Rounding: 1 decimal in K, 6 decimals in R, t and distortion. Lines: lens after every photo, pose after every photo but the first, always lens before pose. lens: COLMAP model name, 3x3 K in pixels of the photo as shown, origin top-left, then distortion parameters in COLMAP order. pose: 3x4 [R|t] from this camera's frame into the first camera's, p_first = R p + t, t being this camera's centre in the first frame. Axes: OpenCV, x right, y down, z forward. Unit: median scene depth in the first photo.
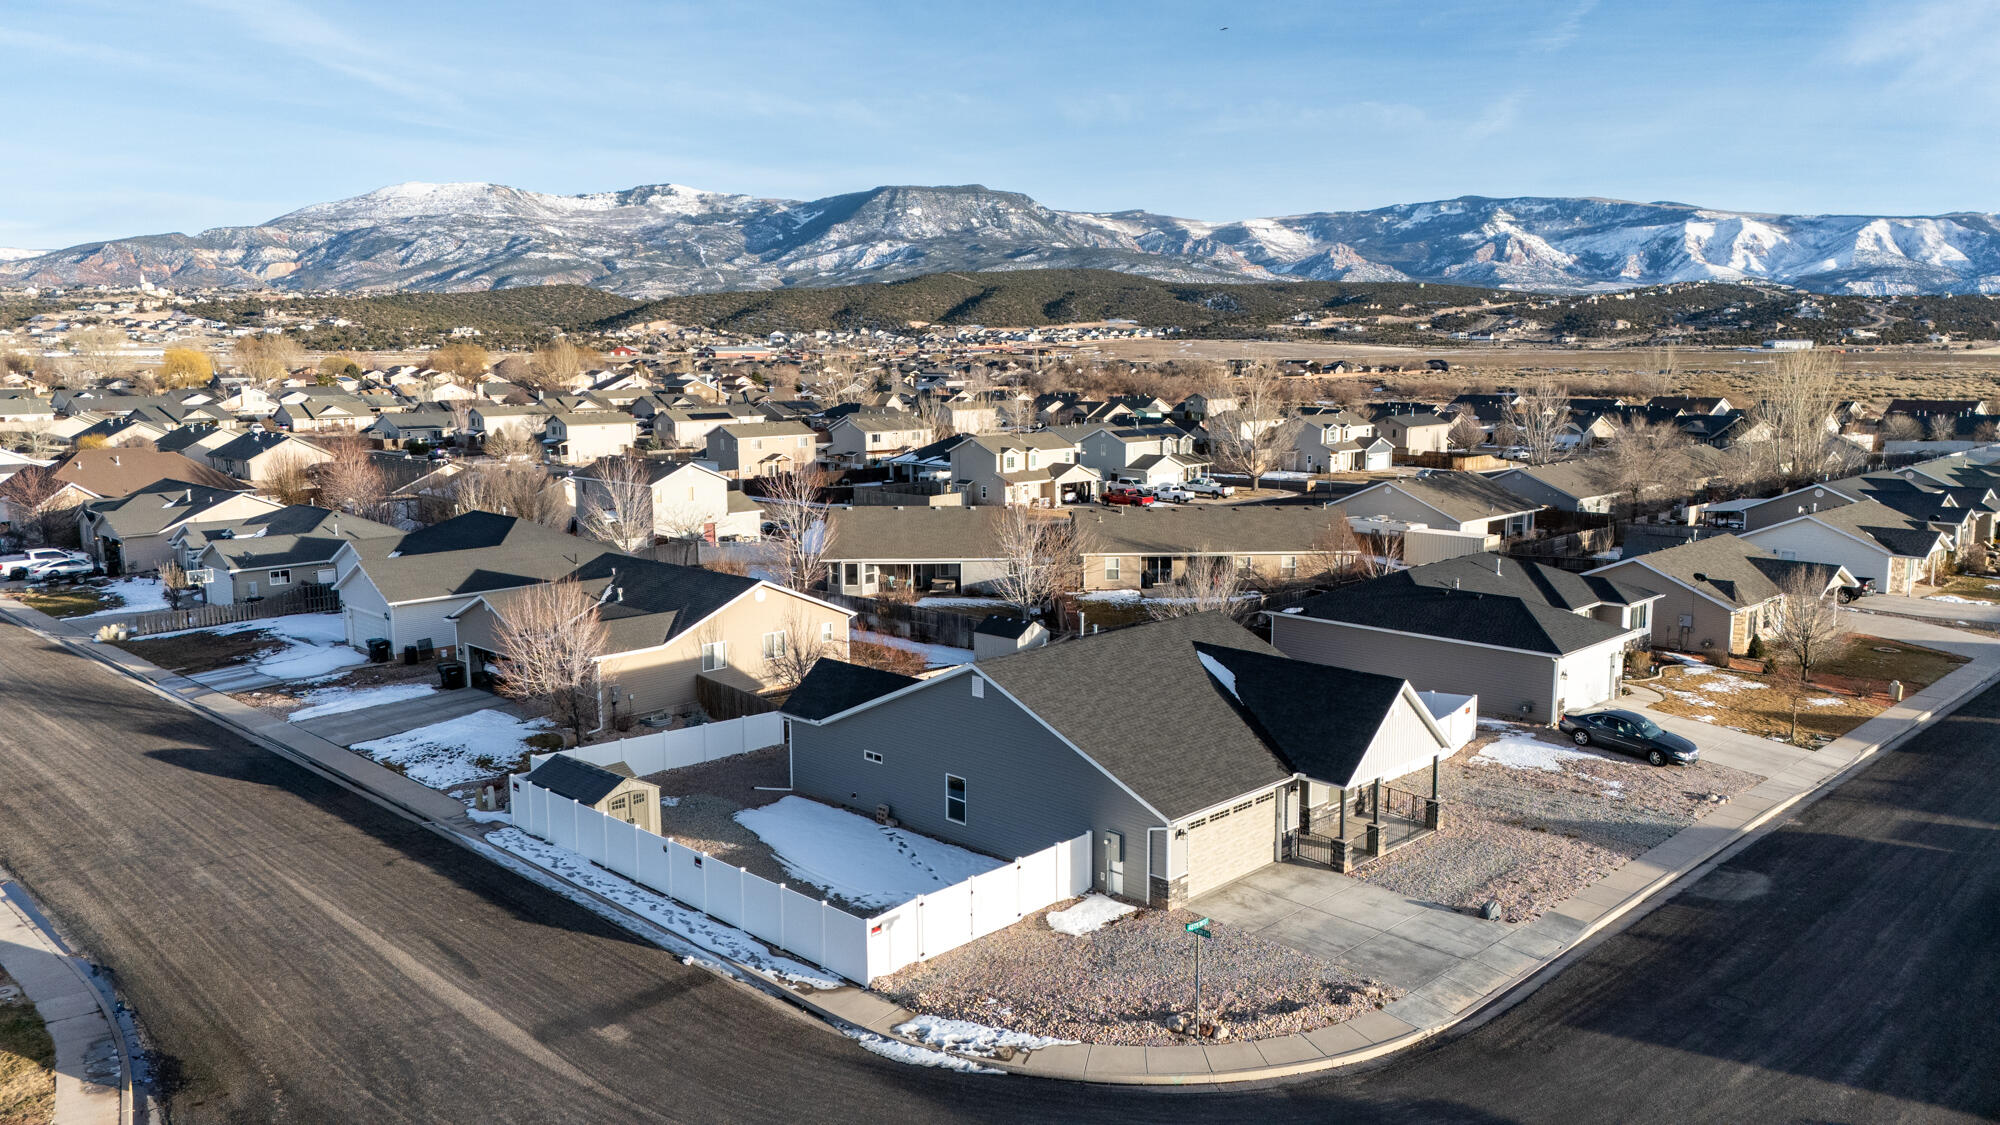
lens RADIAL K [[1461.2, 0, 1006.8], [0, 1461.2, 562.7], [0, 0, 1]] dist [0.078725, -0.076061]
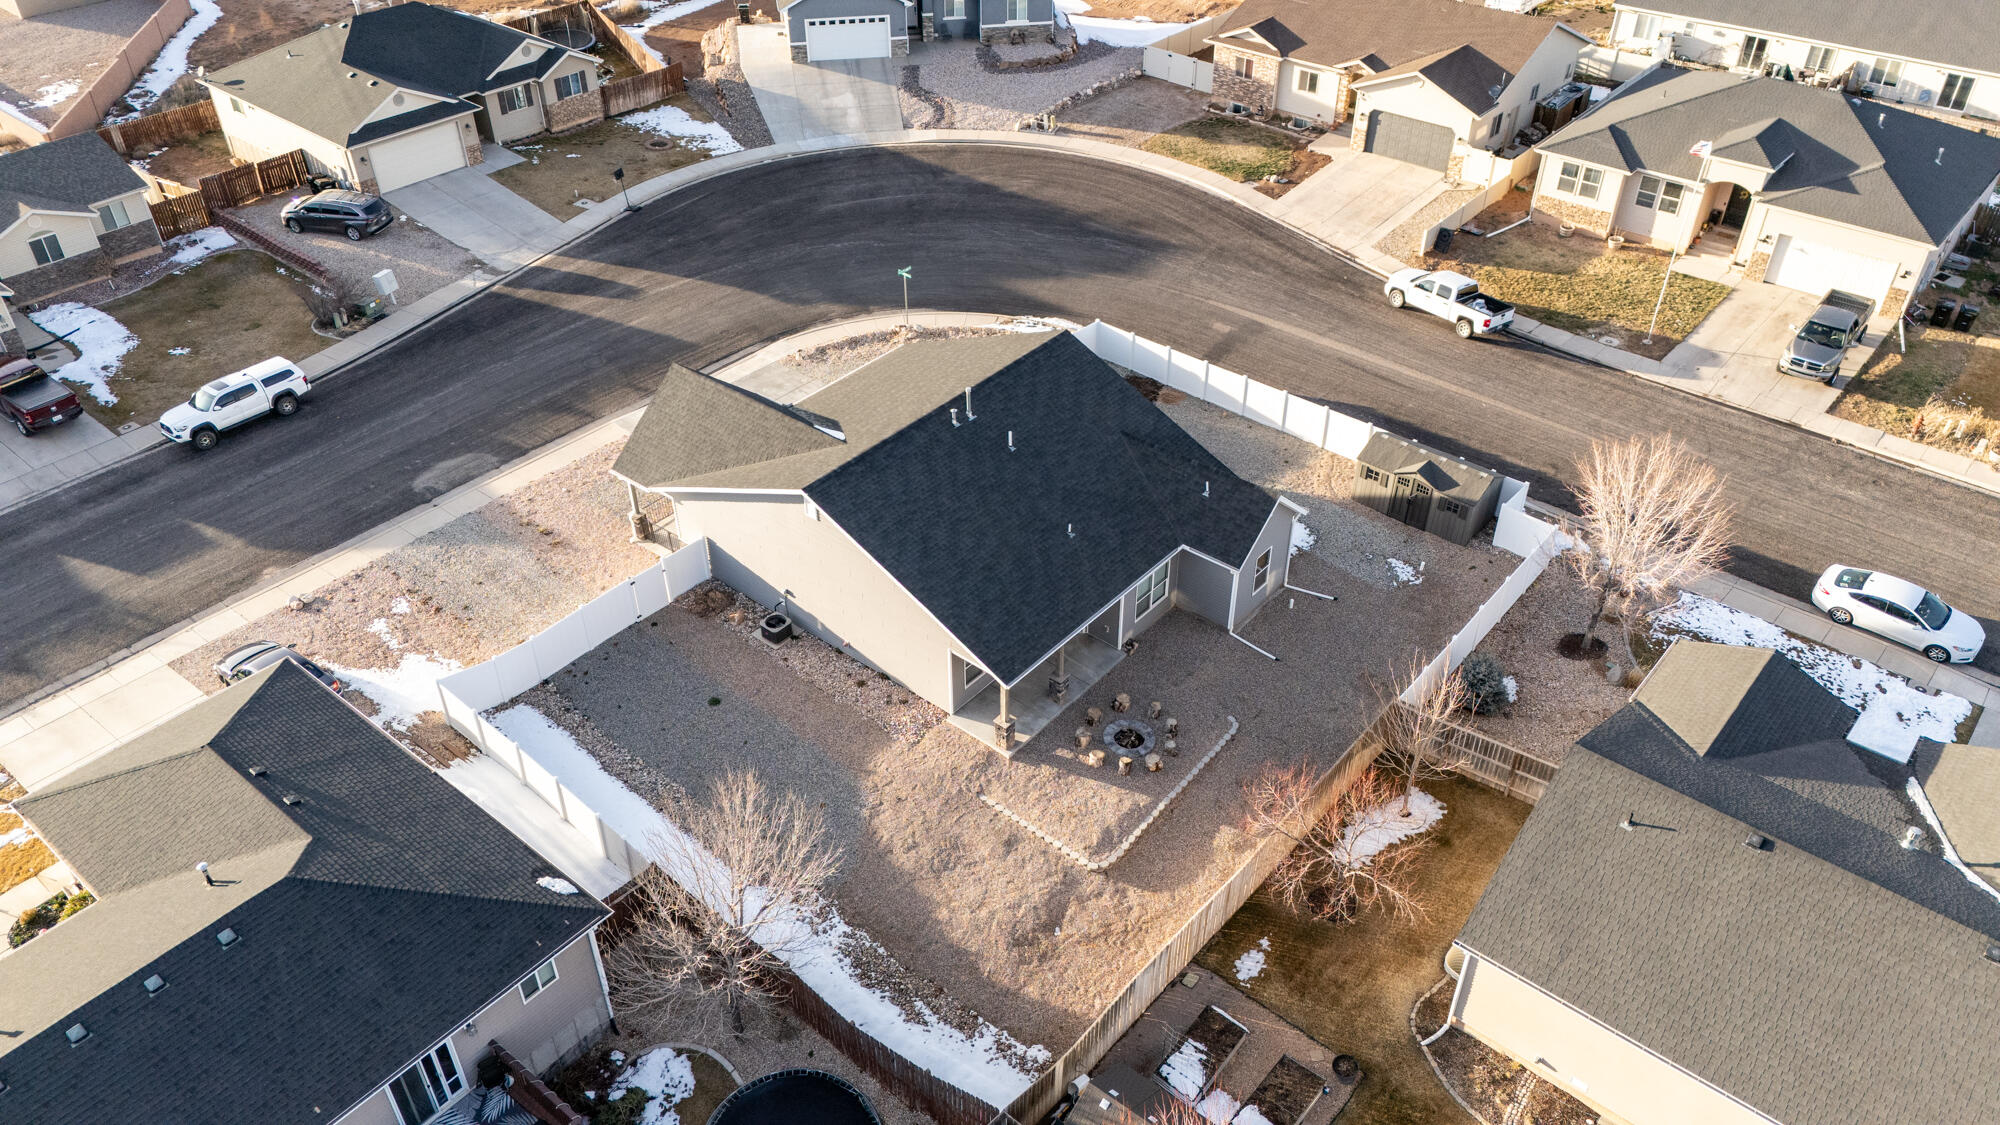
lens RADIAL K [[1461.2, 0, 1006.8], [0, 1461.2, 562.7], [0, 0, 1]] dist [0.078725, -0.076061]
pose [[-0.996845, 0.054367, -0.057823, 0.079709], [-0.003377, 0.698832, 0.715278, -0.504532], [0.079296, 0.713216, -0.696444, 1.583538]]
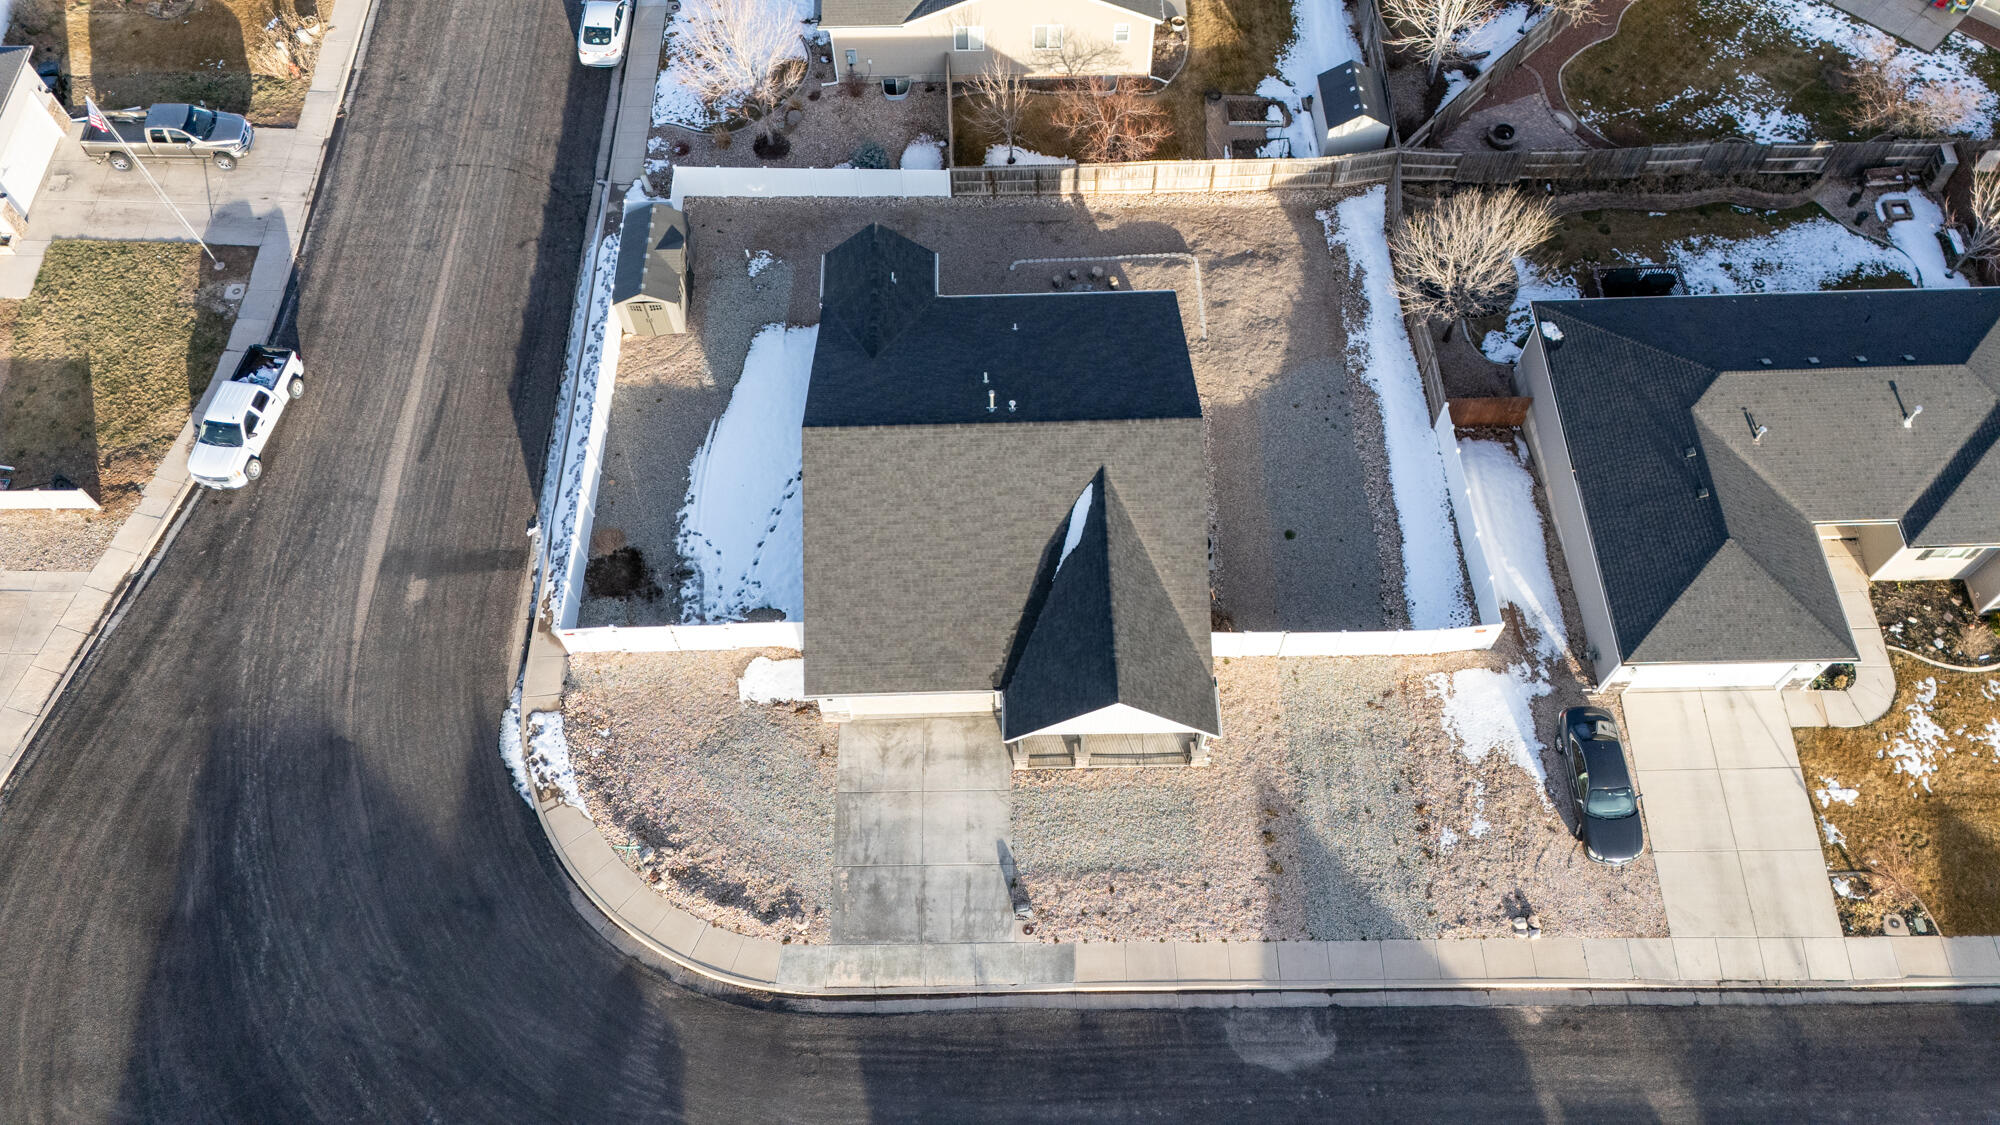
lens RADIAL K [[1461.2, 0, 1006.8], [0, 1461.2, 562.7], [0, 0, 1]] dist [0.078725, -0.076061]
pose [[0.713170, 0.609030, -0.347088, 0.408888], [-0.098757, 0.577494, 0.810400, -0.598940], [0.693999, -0.543675, 0.471998, 0.469780]]
